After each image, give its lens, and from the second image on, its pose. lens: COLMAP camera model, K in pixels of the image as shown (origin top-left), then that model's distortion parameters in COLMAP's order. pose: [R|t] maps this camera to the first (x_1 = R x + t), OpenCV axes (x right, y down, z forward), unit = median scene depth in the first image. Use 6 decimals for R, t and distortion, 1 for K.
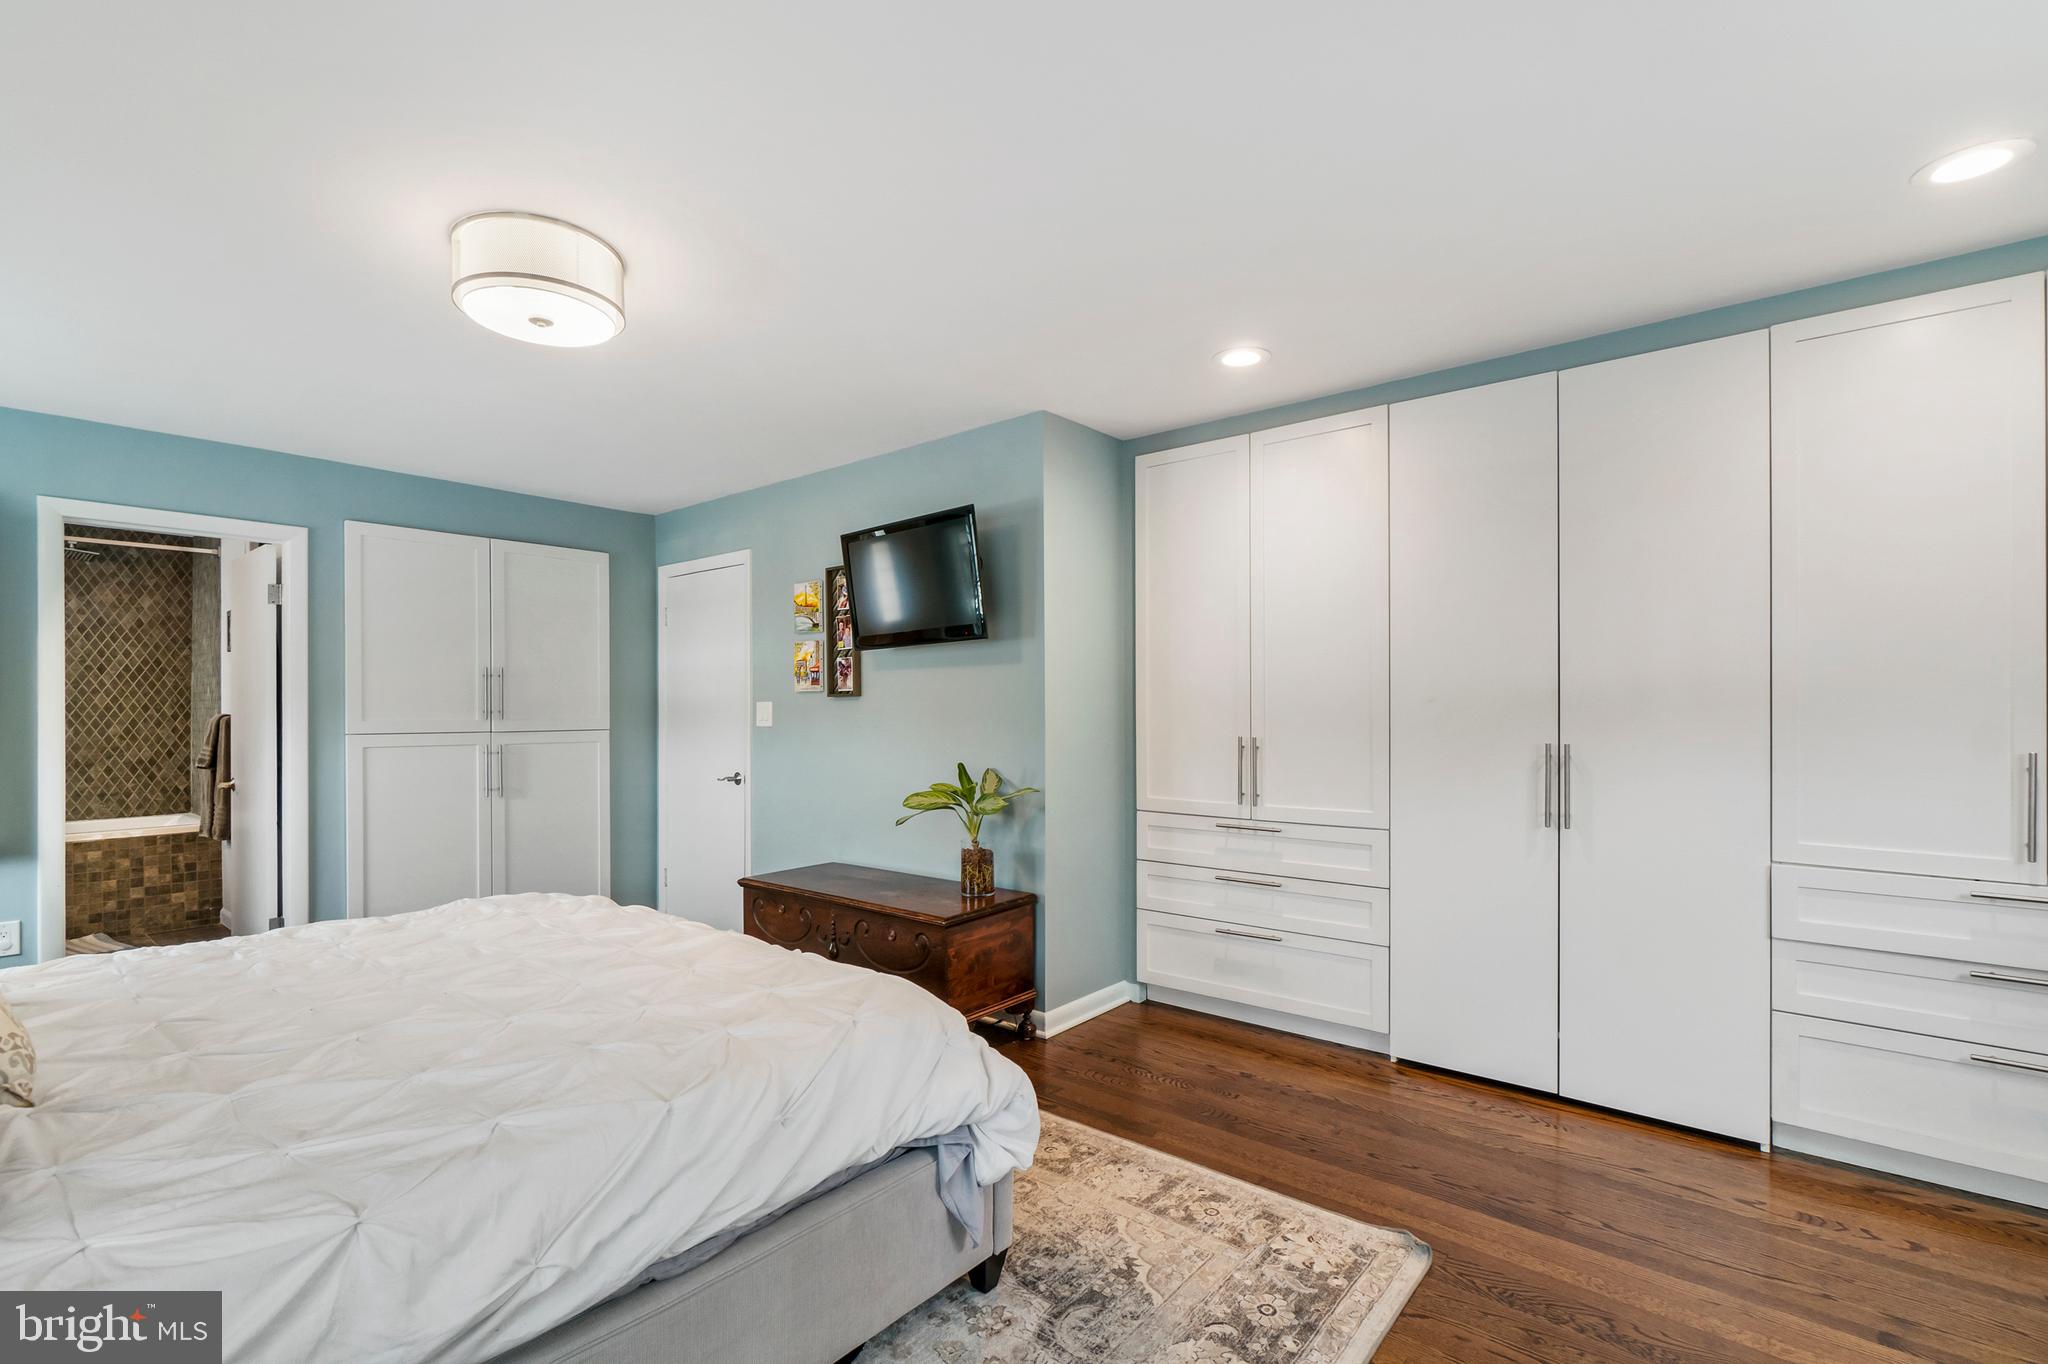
lens RADIAL K [[908.2, 0, 1016.2], [0, 908.2, 702.4], [0, 0, 1]] dist [-0.001331, -0.000241]
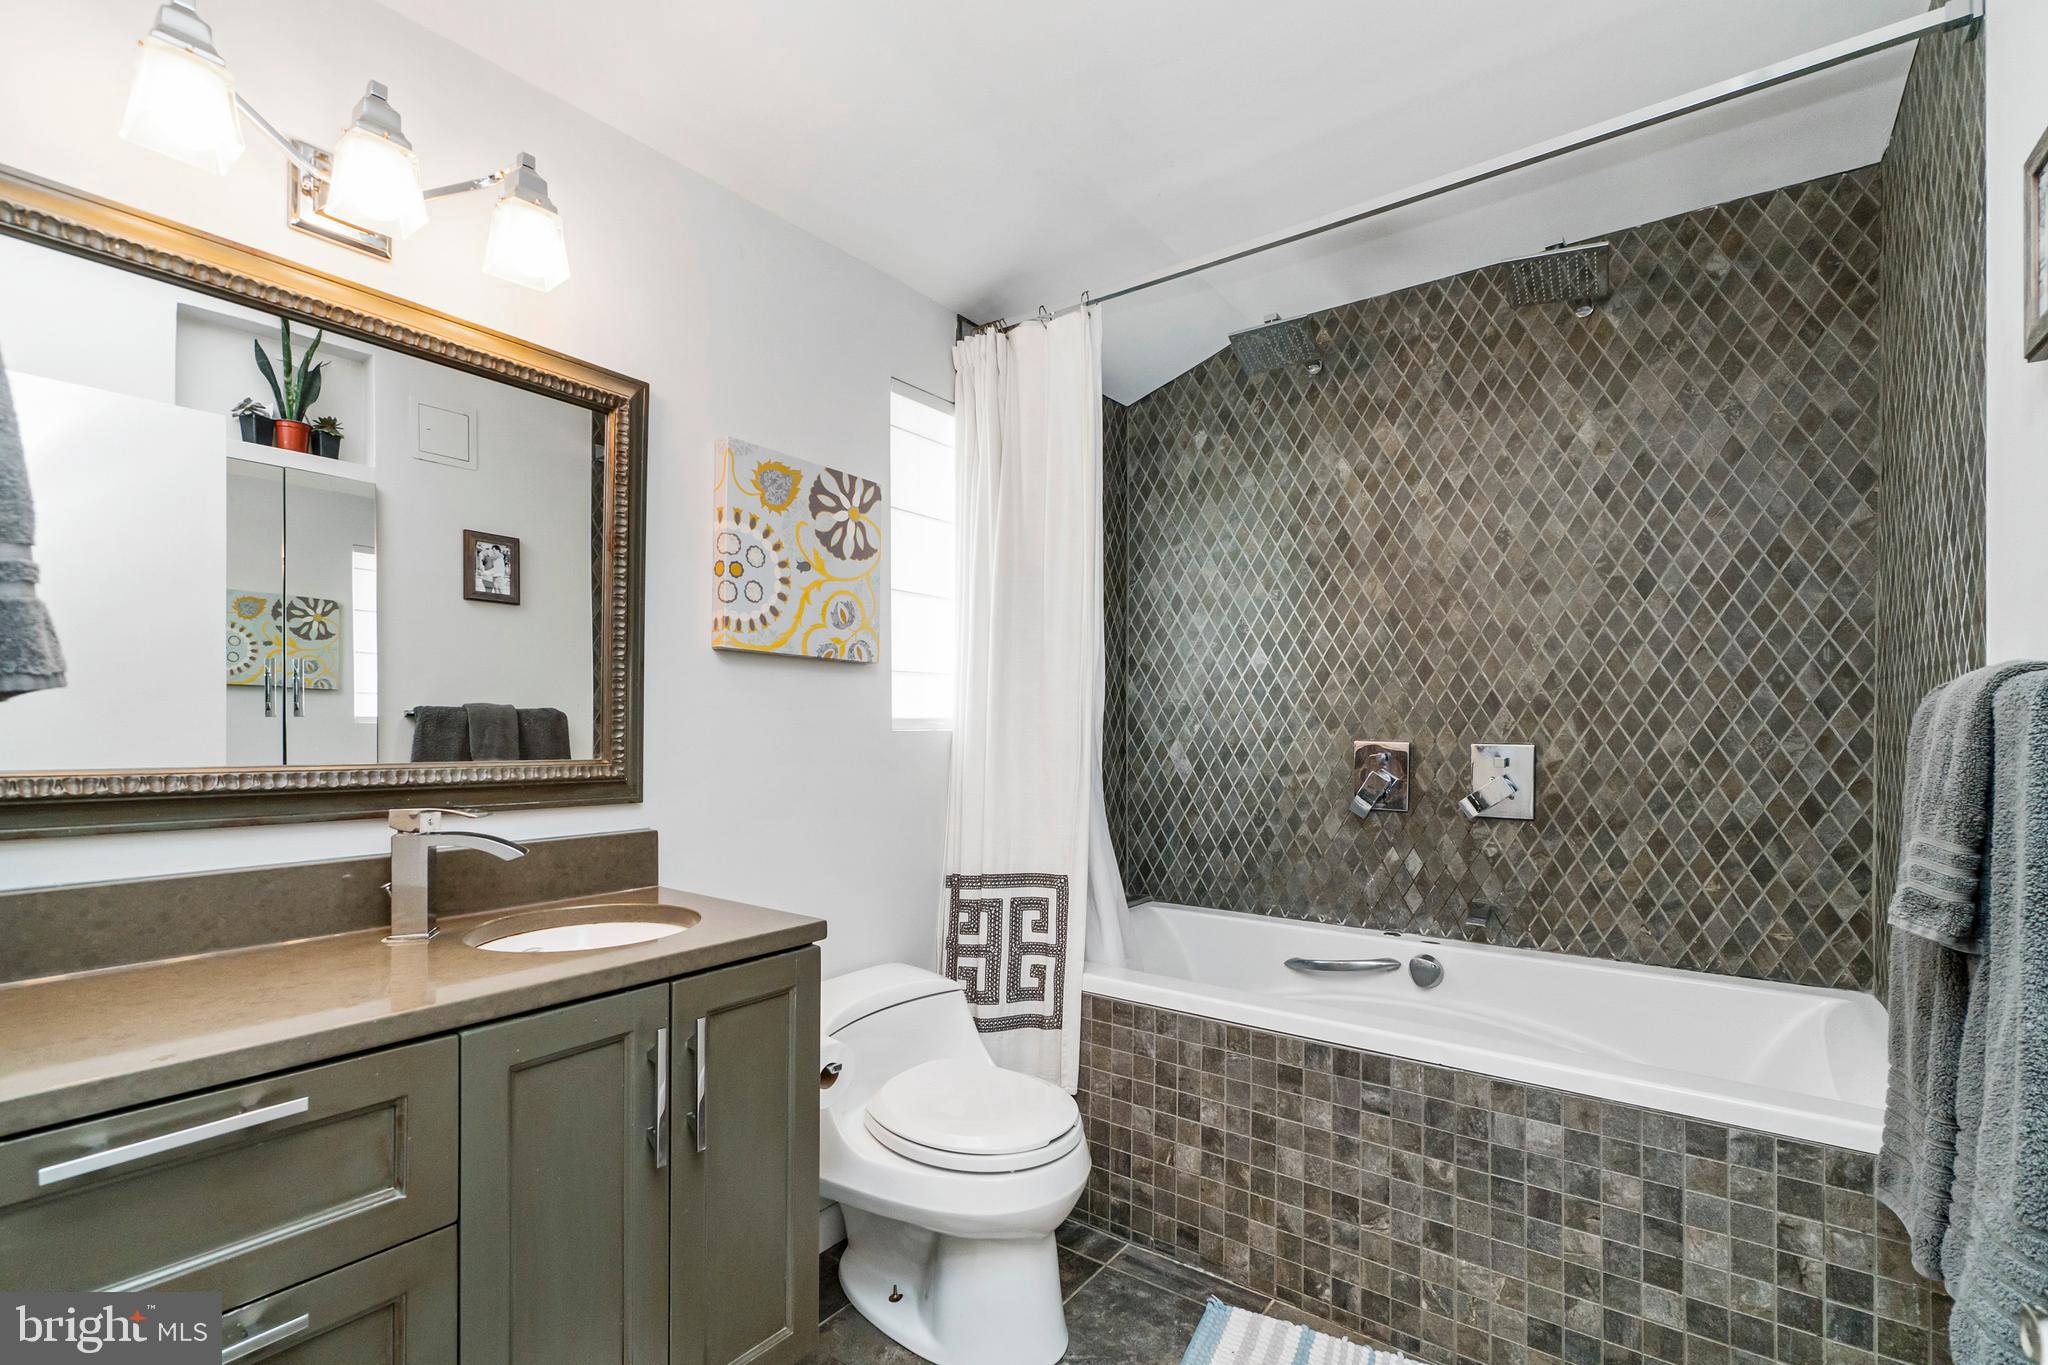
lens RADIAL K [[911.7, 0, 1031.1], [0, 911.7, 731.5], [0, 0, 1]] dist [-0.002750, -0.000007]
pose [[0.062594, 0.011049, -0.997978, -0.754728], [0.005961, 0.999917, 0.011444, 0.025519], [0.998021, -0.006665, 0.062523, 0.848991]]
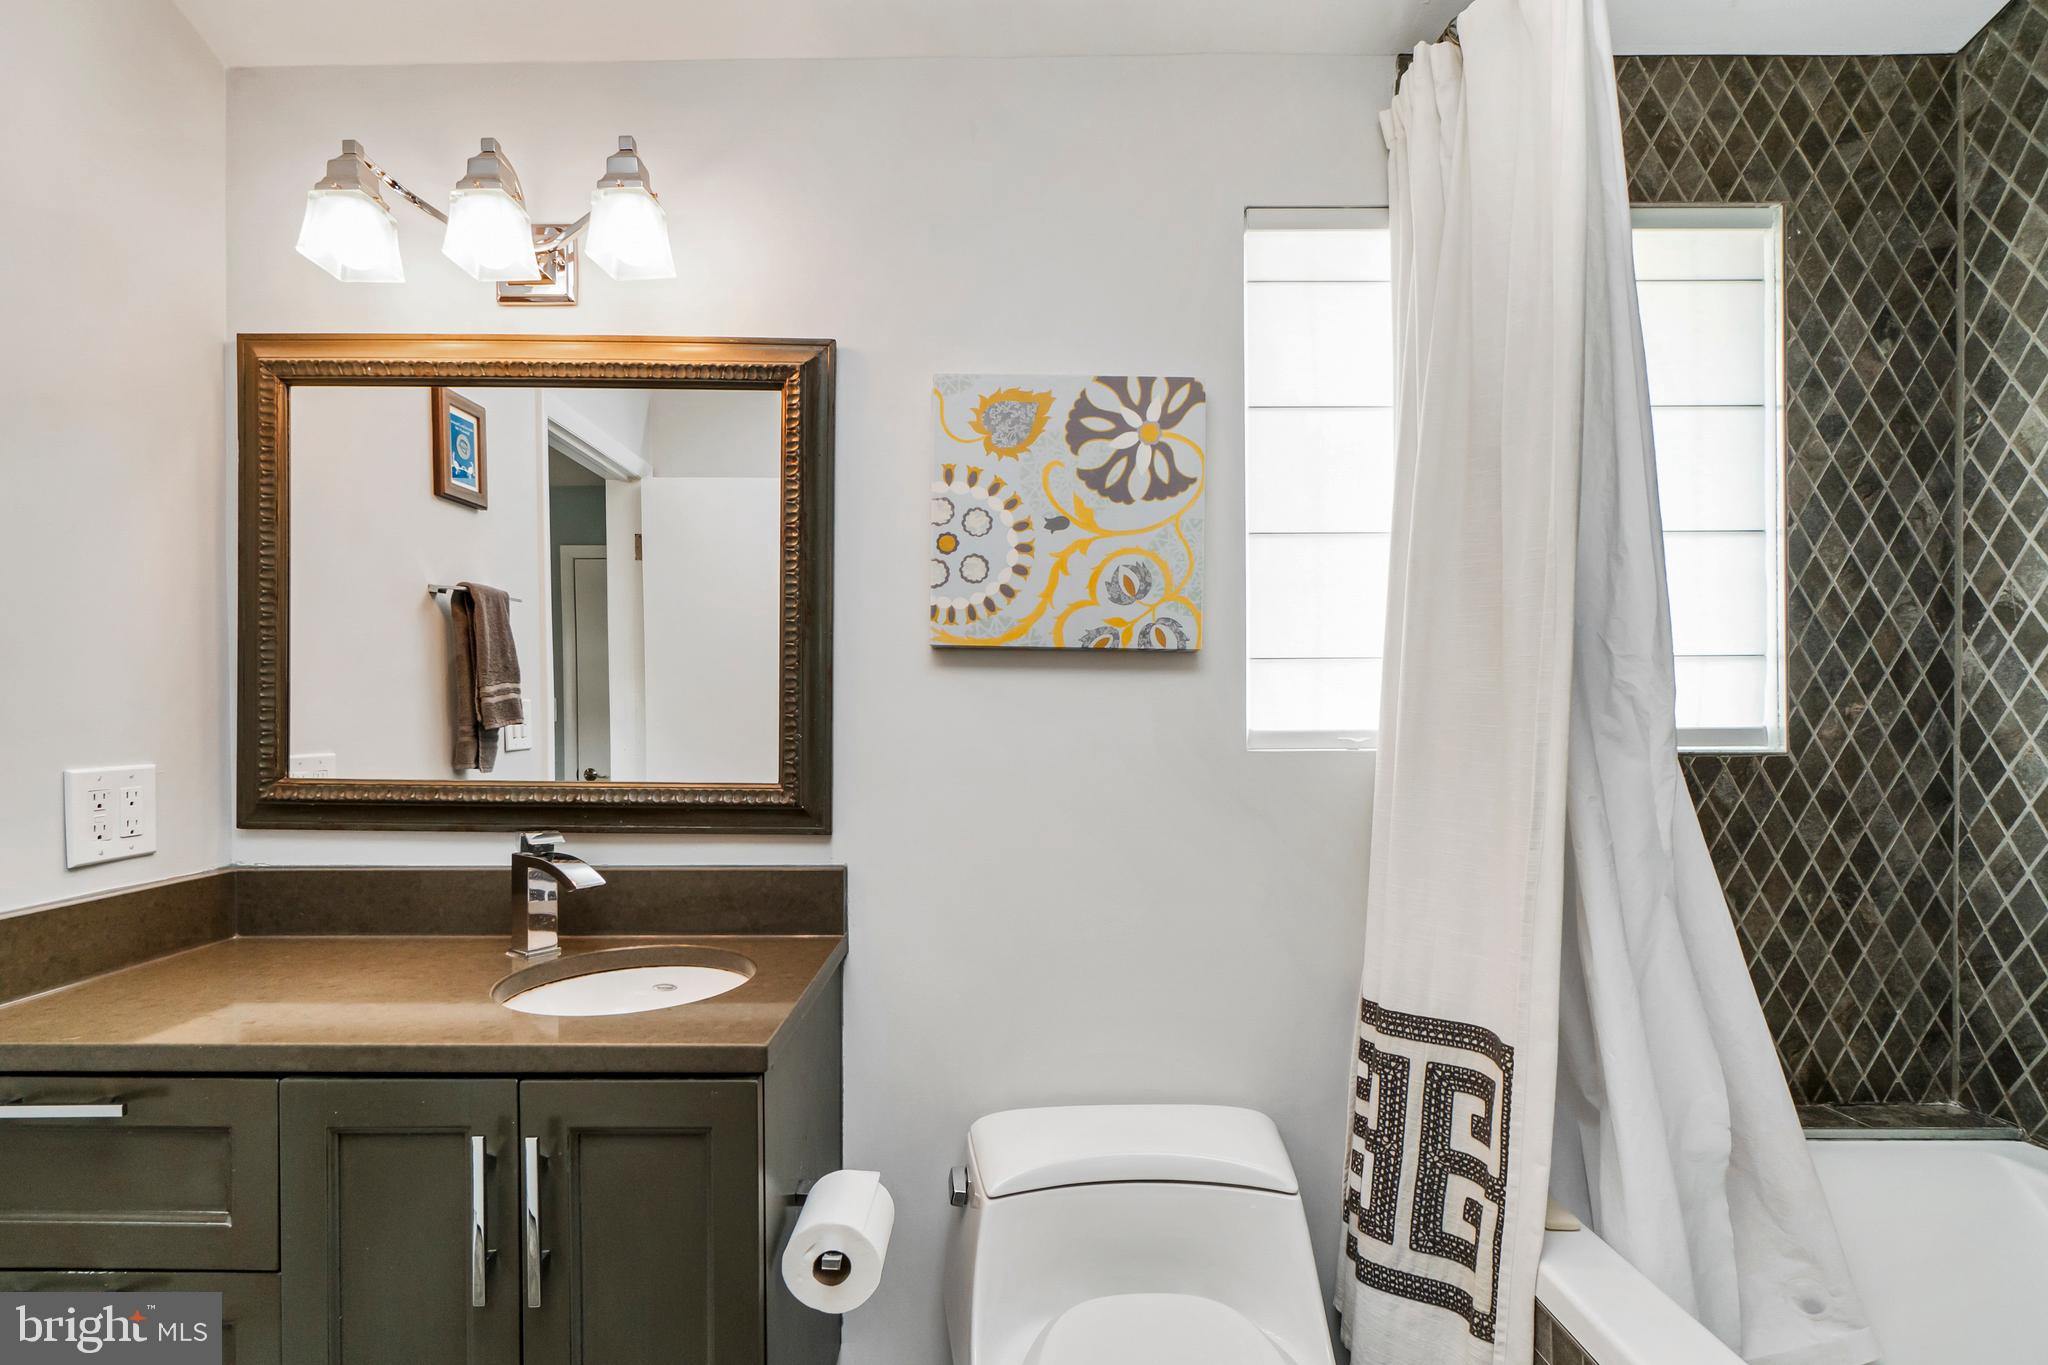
lens RADIAL K [[918.4, 0, 962.8], [0, 918.4, 731.9], [0, 0, 1]] dist [-0.003211, -0.000273]
pose [[-0.766983, 0.013584, -0.641523, -0.956262], [0.009633, 0.999907, 0.009656, 0.019583], [0.641595, 0.001226, -0.767043, 0.981535]]
